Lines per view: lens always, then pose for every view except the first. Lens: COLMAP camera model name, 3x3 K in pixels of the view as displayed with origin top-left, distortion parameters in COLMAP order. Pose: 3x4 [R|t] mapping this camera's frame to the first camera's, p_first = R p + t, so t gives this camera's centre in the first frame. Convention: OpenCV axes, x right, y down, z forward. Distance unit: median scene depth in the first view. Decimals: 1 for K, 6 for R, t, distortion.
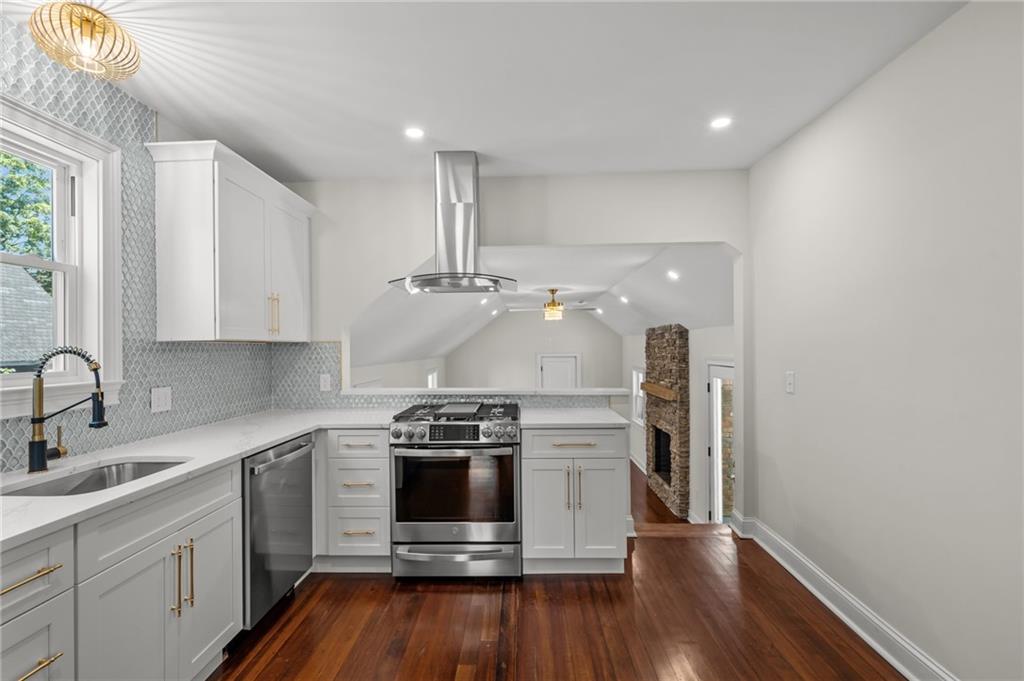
lens RADIAL K [[453.3, 0, 500.2], [0, 453.3, 342.8], [0, 0, 1]] dist [-0.004375, 0.001061]
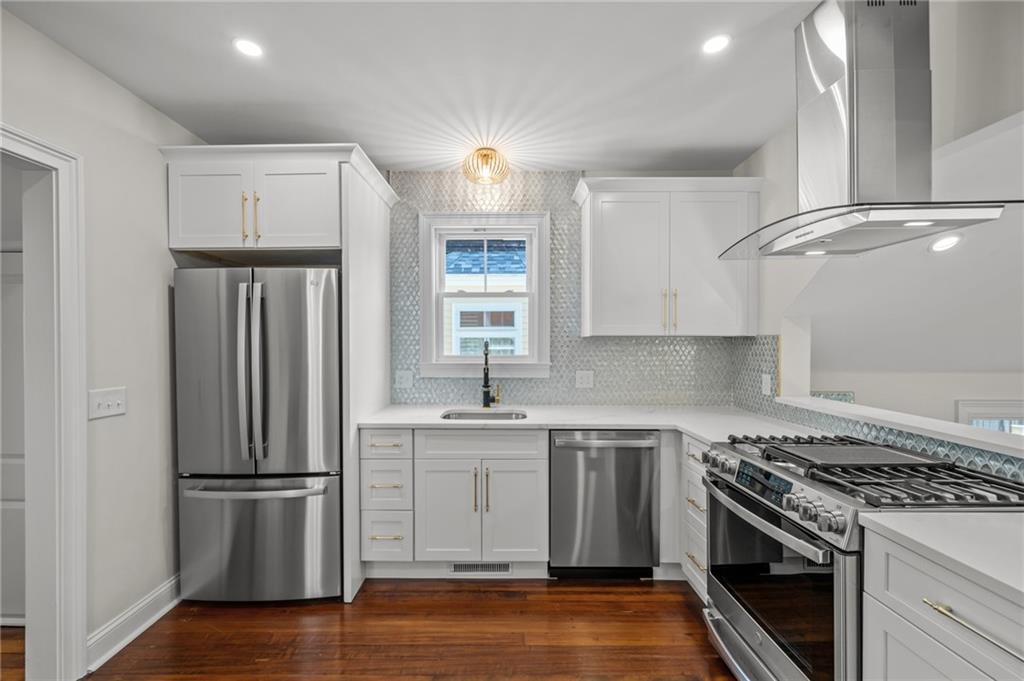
lens RADIAL K [[416.9, 0, 507.9], [0, 416.9, 343.9], [0, 0, 1]] dist [0.000635, 0.001035]
pose [[0.056074, 0.015822, -0.998301, 0.455132], [0.007936, 0.999836, 0.016292, -0.004686], [0.998395, -0.008836, 0.055939, 0.628114]]
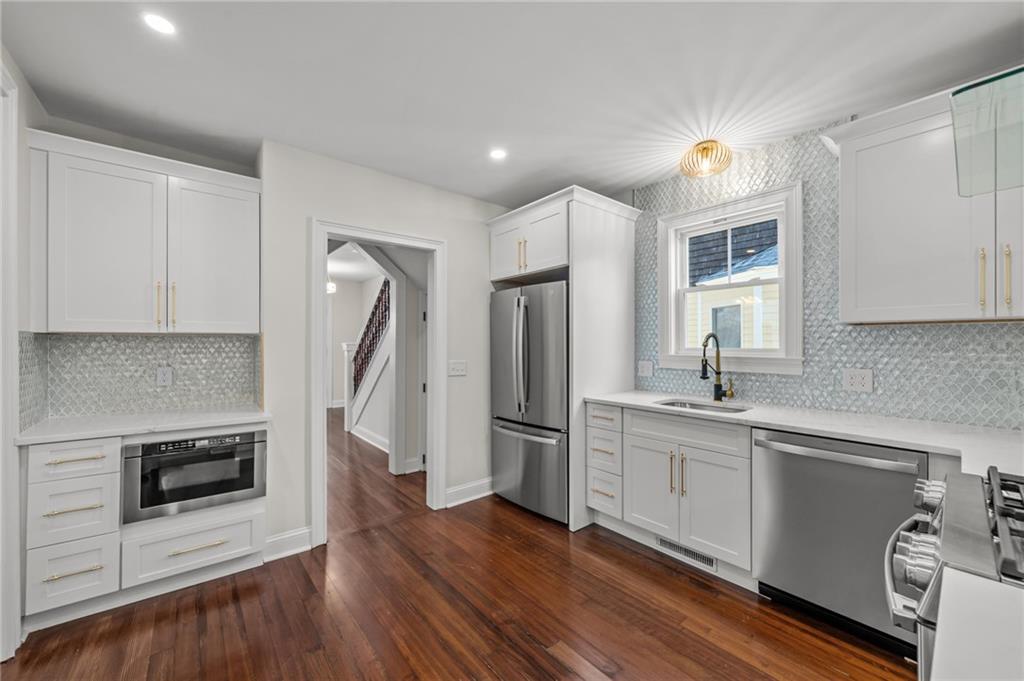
lens RADIAL K [[394.5, 0, 515.1], [0, 394.5, 341.0], [0, 0, 1]] dist [0.001026, -0.000037]
pose [[-0.725721, 0.004817, -0.687972, 0.437780], [0.013466, 0.999883, -0.007204, 0.025597], [0.687857, -0.014492, -0.725702, 1.013999]]
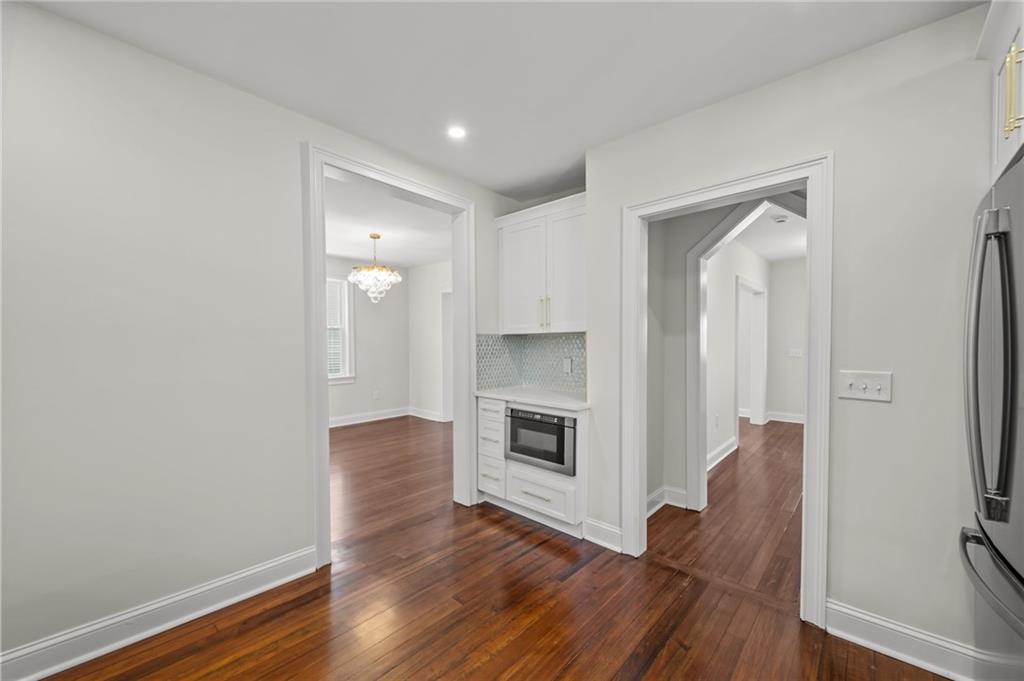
lens RADIAL K [[416.9, 0, 506.5], [0, 416.9, 349.5], [0, 0, 1]] dist [0.000635, 0.001035]
pose [[-0.755121, 0.002311, 0.655581, -0.276776], [0.003854, 0.999992, 0.000915, 0.038025], [-0.655574, 0.003218, -0.755124, 0.888068]]
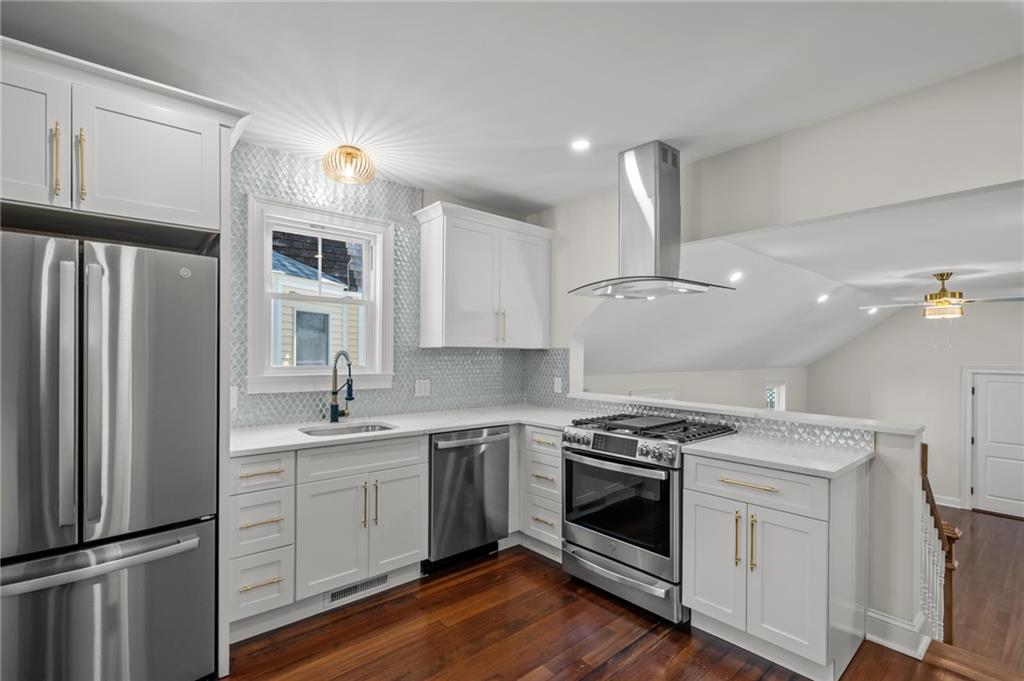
lens RADIAL K [[453.3, 0, 510.5], [0, 453.3, 351.5], [0, 0, 1]] dist [-0.004375, 0.001061]
pose [[0.692352, 0.013049, -0.721442, 0.442945], [-0.008882, 0.999915, 0.009561, -0.006772], [0.721505, -0.000211, 0.692409, 0.178157]]
